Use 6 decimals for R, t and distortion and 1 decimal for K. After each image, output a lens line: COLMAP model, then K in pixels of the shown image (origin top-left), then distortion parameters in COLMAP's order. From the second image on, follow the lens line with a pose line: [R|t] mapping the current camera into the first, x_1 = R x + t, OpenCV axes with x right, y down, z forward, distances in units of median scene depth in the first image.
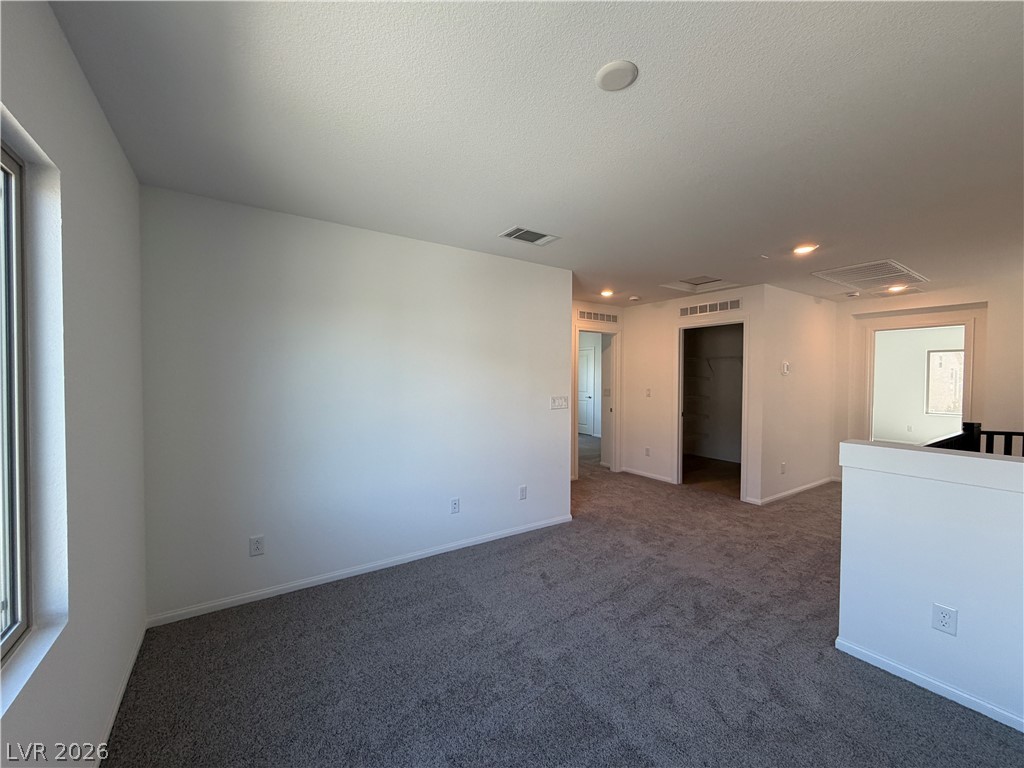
lens RADIAL K [[410.2, 0, 511.9], [0, 410.2, 382.6], [0, 0, 1]] dist [-0.003852, -0.000401]
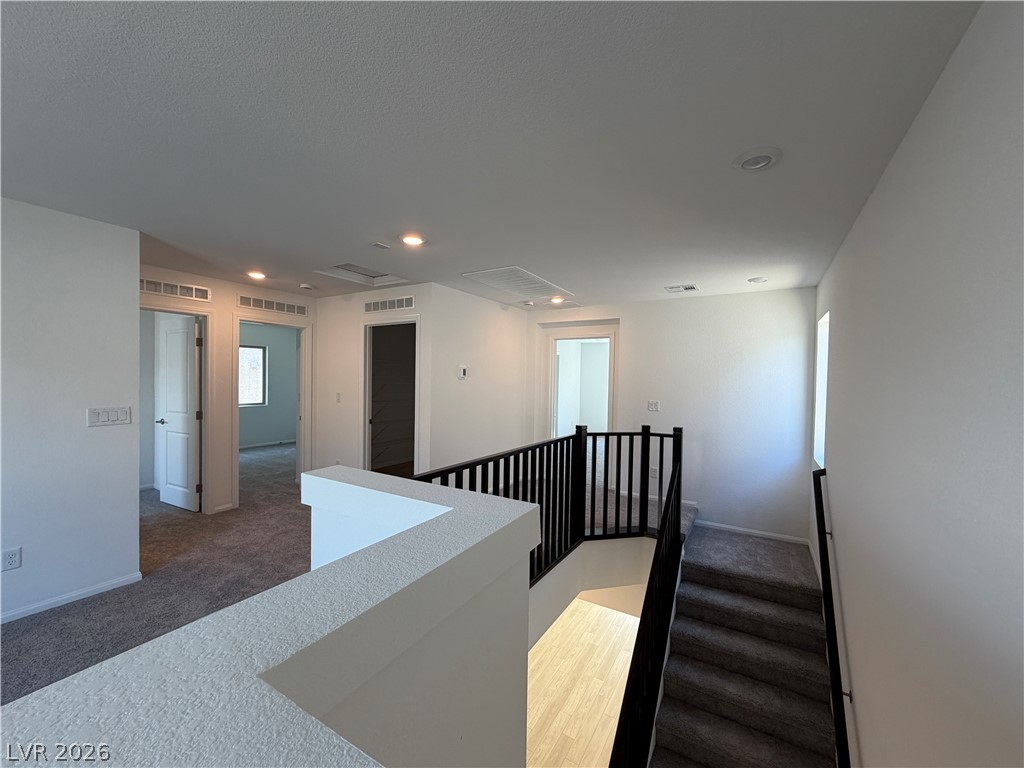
lens RADIAL K [[410.2, 0, 509.7], [0, 410.2, 385.2], [0, 0, 1]] dist [-0.003852, -0.000401]
pose [[0.903696, 0.003337, 0.428162, 0.345844], [-0.005640, 0.999976, 0.004111, -0.009260], [-0.428138, -0.006130, 0.903692, 0.065568]]
